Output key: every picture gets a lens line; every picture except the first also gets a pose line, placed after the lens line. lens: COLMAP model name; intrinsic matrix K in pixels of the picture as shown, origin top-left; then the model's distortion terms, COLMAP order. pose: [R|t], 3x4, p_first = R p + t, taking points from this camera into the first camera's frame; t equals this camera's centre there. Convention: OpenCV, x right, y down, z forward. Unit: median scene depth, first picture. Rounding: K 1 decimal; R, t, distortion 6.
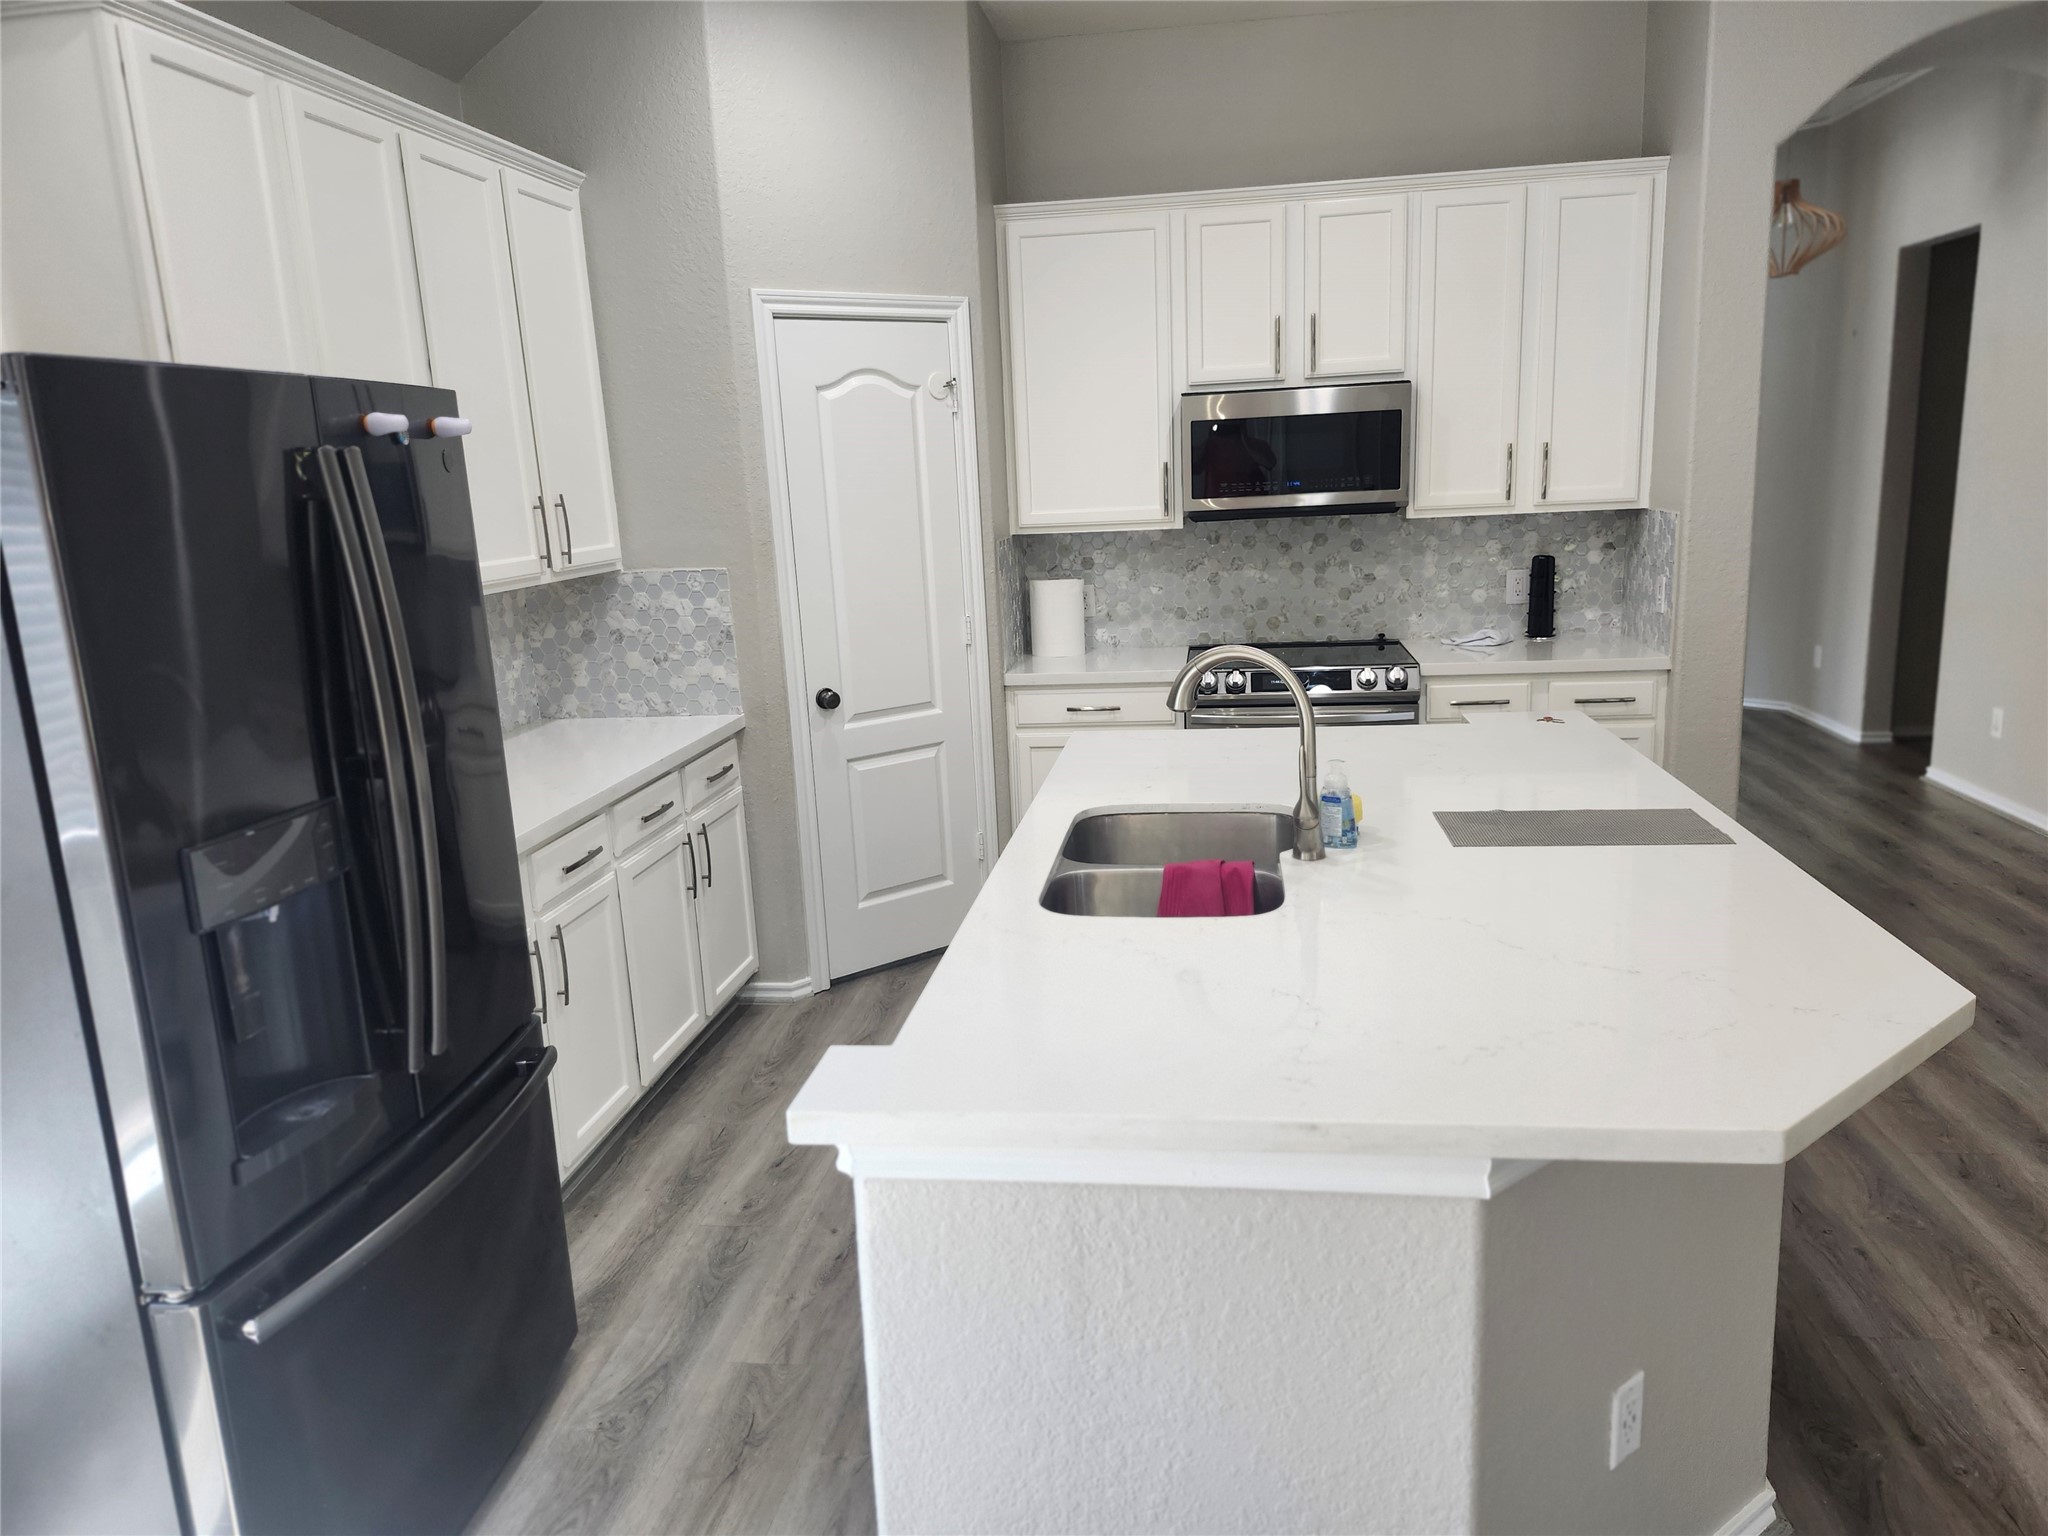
lens RADIAL K [[1403.5, 0, 1024.0], [0, 1403.5, 768.0], [0, 0, 1]] dist [0.099414, -0.139529]
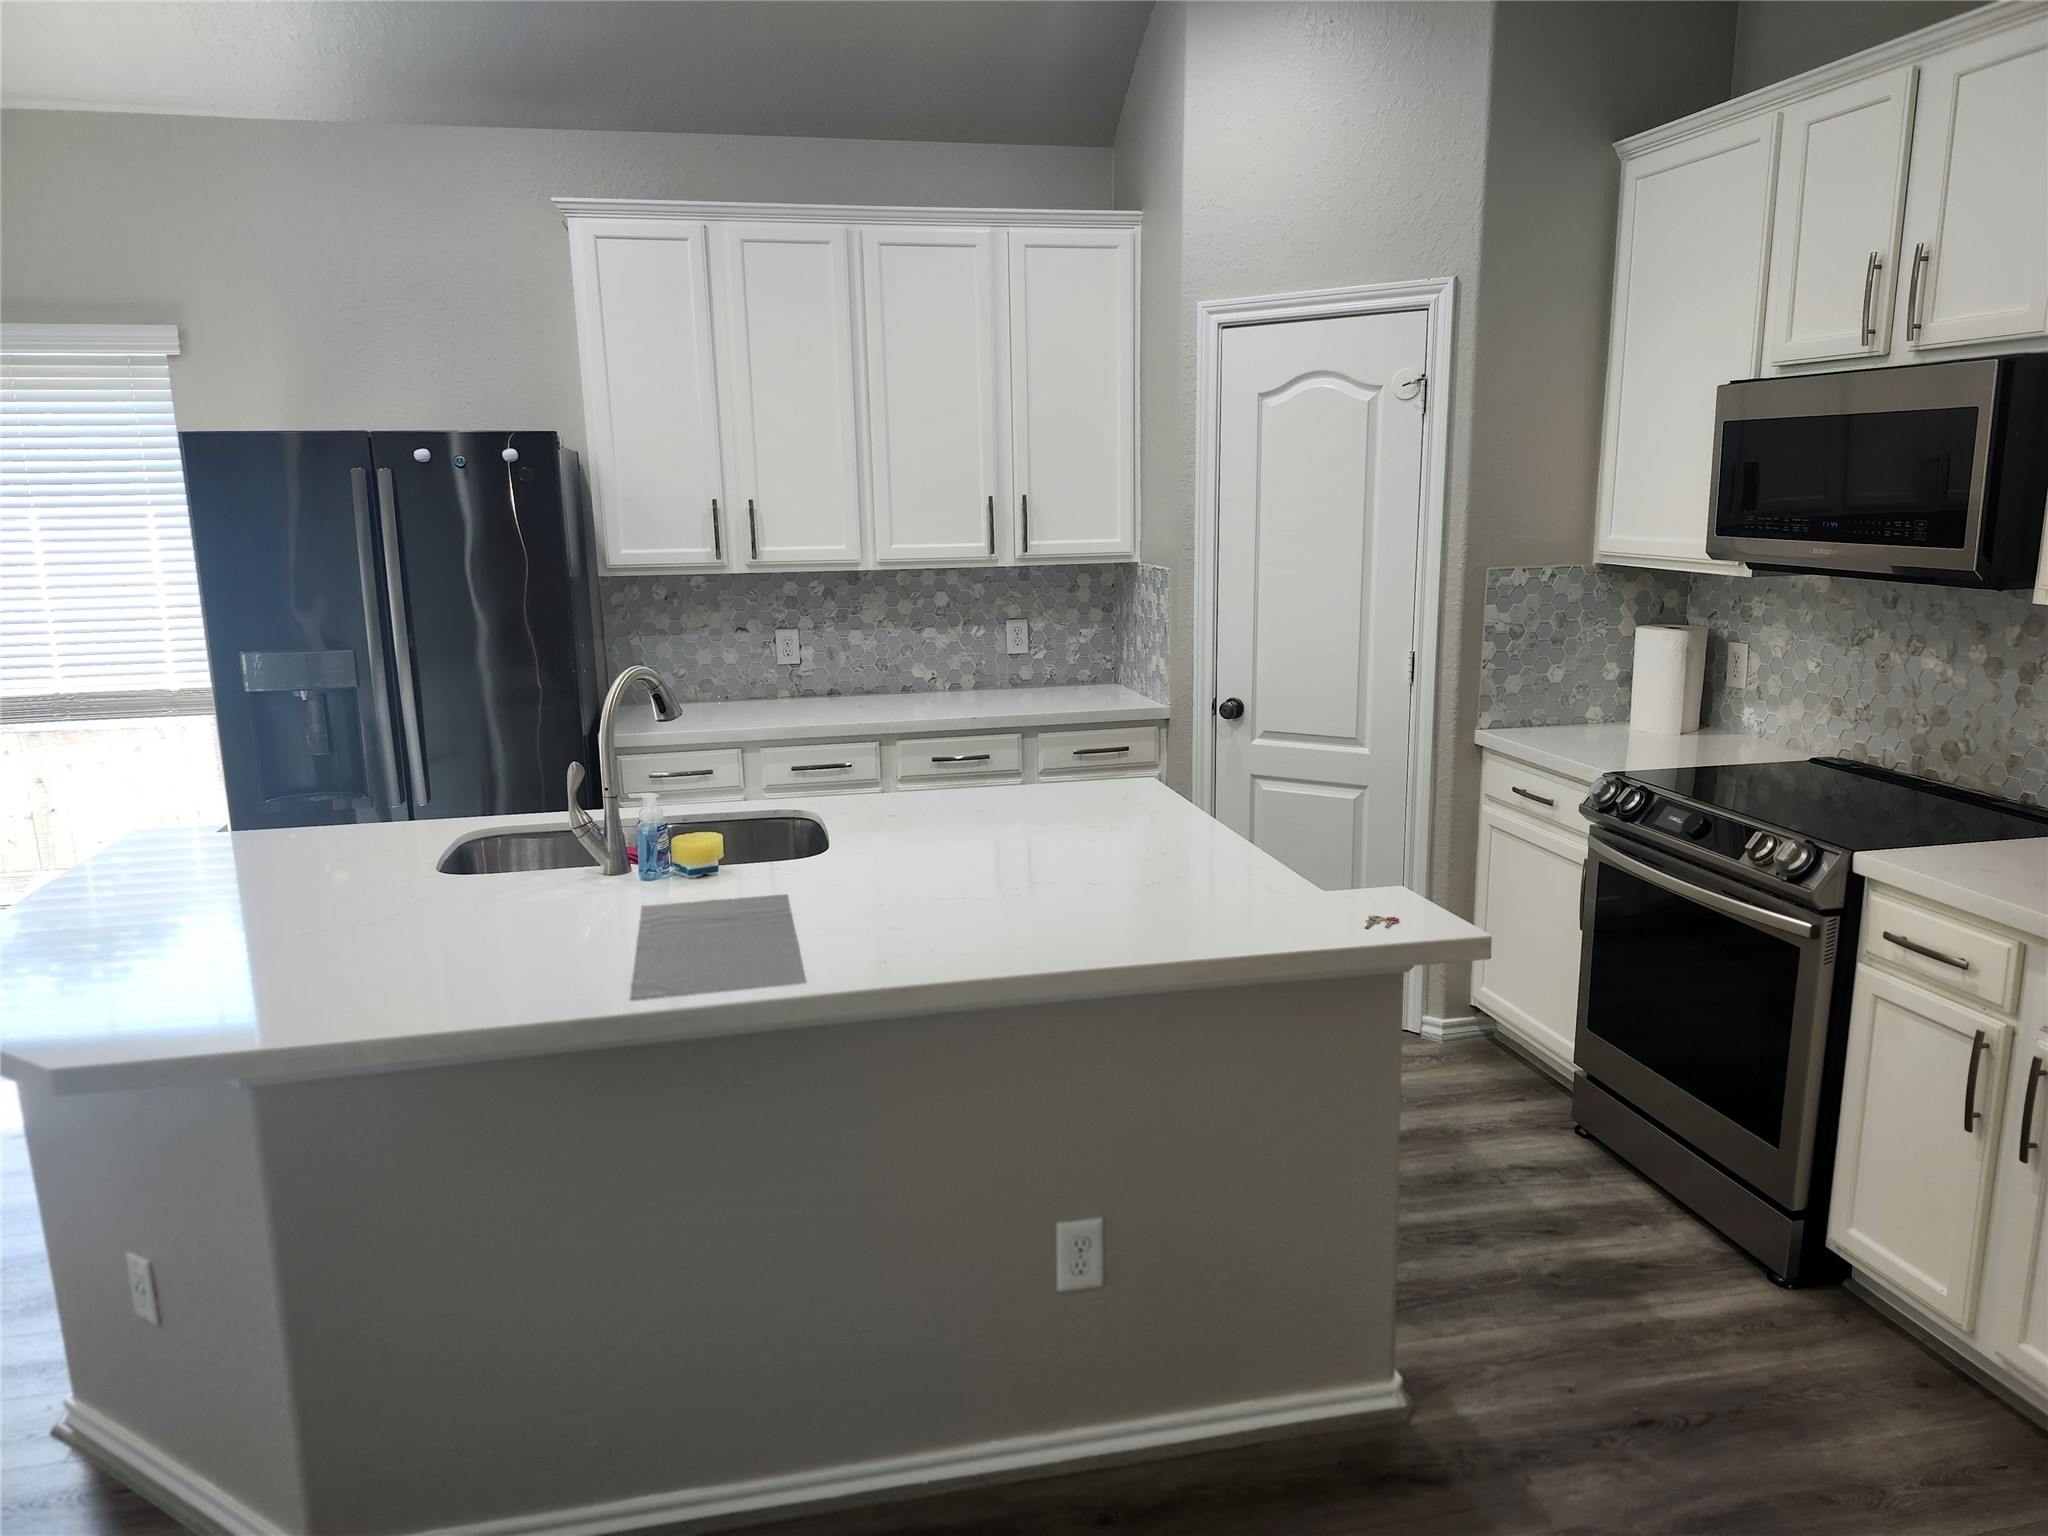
lens RADIAL K [[1390.4, 0, 1023.3], [0, 1390.4, 789.7], [0, 0, 1]] dist [0.098412, -0.144659]
pose [[0.345079, 0.240956, -0.907117, 0.683698], [-0.194900, 0.963813, 0.181874, -0.137672], [0.918115, 0.114037, 0.379554, 0.469928]]
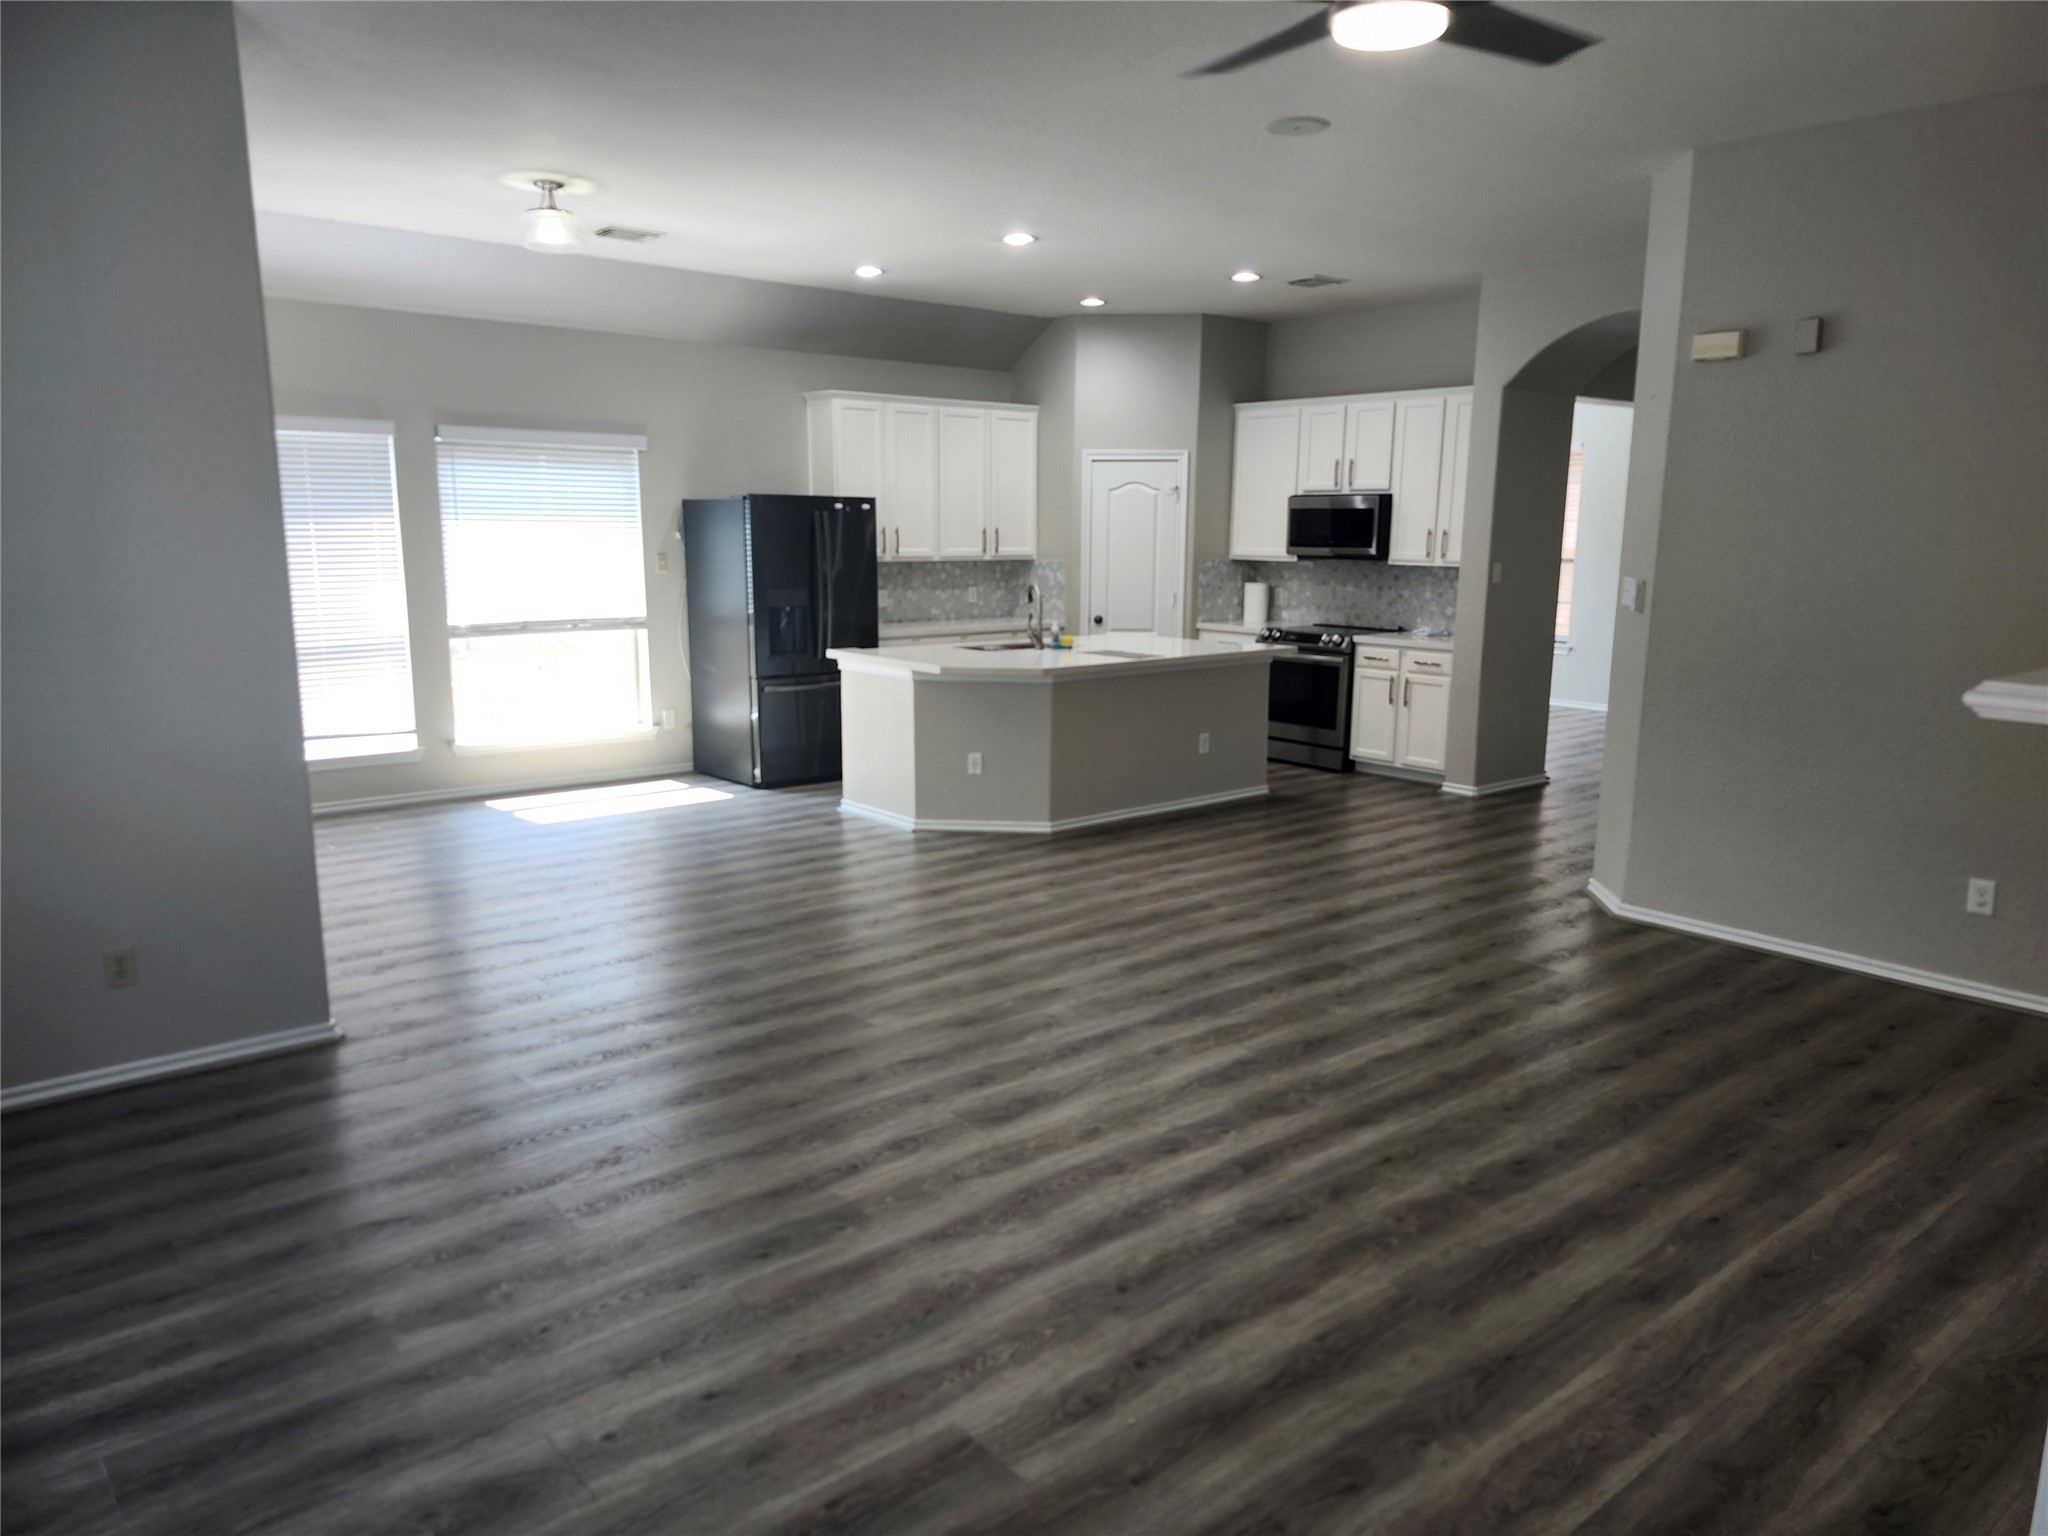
lens RADIAL K [[1390.4, 0, 1023.3], [0, 1390.4, 789.7], [0, 0, 1]] dist [0.098412, -0.144659]
pose [[0.745332, 0.179601, -0.642046, 1.251515], [-0.180715, 0.981402, 0.064743, 0.097030], [0.641734, 0.067773, 0.763927, -0.804764]]
